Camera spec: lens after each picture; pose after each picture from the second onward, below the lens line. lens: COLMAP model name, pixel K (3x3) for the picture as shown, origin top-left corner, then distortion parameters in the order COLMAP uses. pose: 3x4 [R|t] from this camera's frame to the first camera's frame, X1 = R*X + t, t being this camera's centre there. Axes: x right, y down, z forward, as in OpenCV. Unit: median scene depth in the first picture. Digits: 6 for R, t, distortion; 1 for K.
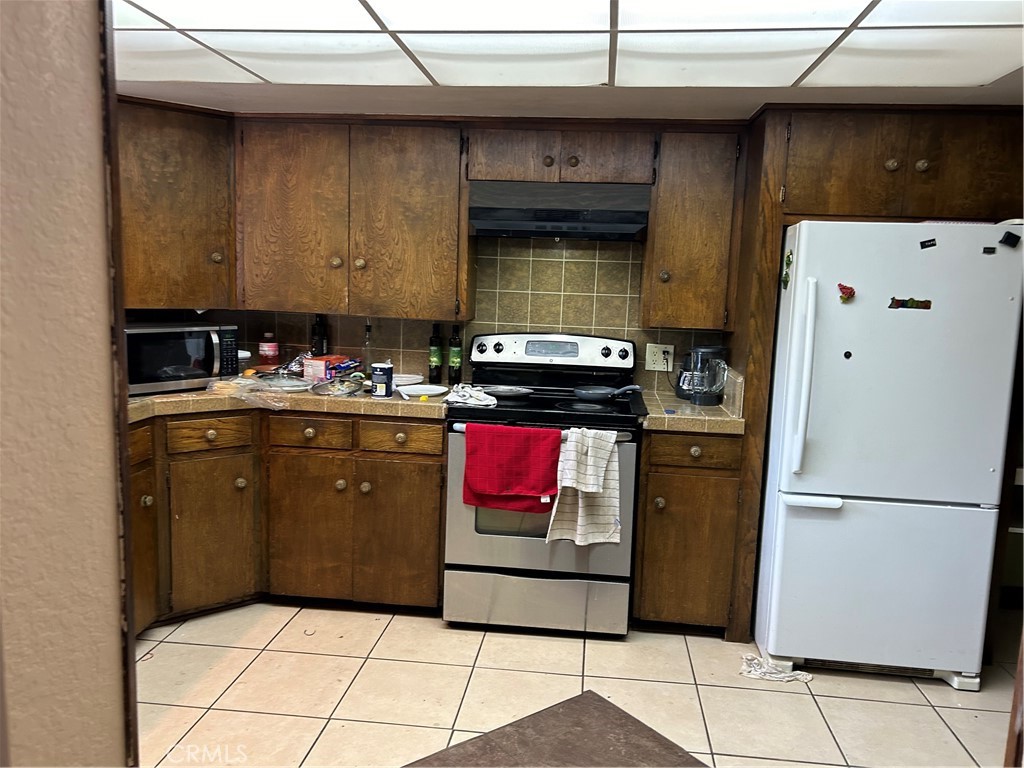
lens RADIAL K [[764.4, 0, 522.2], [0, 764.4, 378.9], [0, 0, 1]] dist [0.060718, -0.050326]
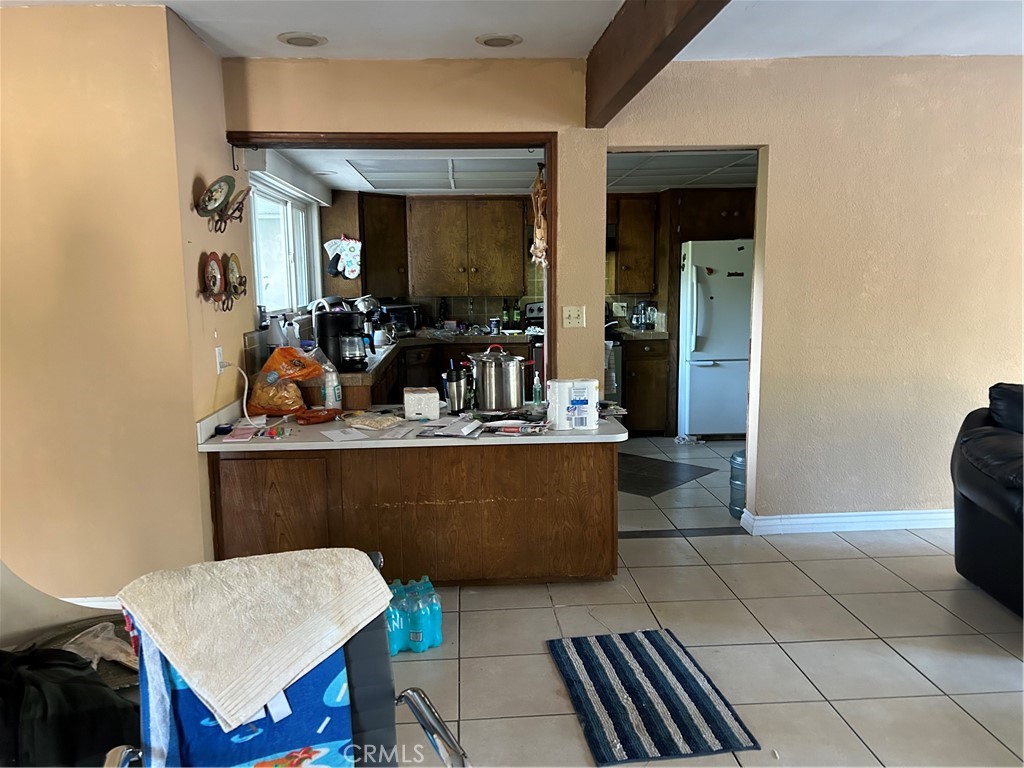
lens RADIAL K [[764.4, 0, 504.1], [0, 764.4, 388.0], [0, 0, 1]] dist [0.060718, -0.050326]
pose [[0.985575, -0.075650, 0.151389, -0.462062], [0.072861, 0.997056, 0.023895, 0.113505], [-0.152750, -0.012520, 0.988185, -0.975489]]
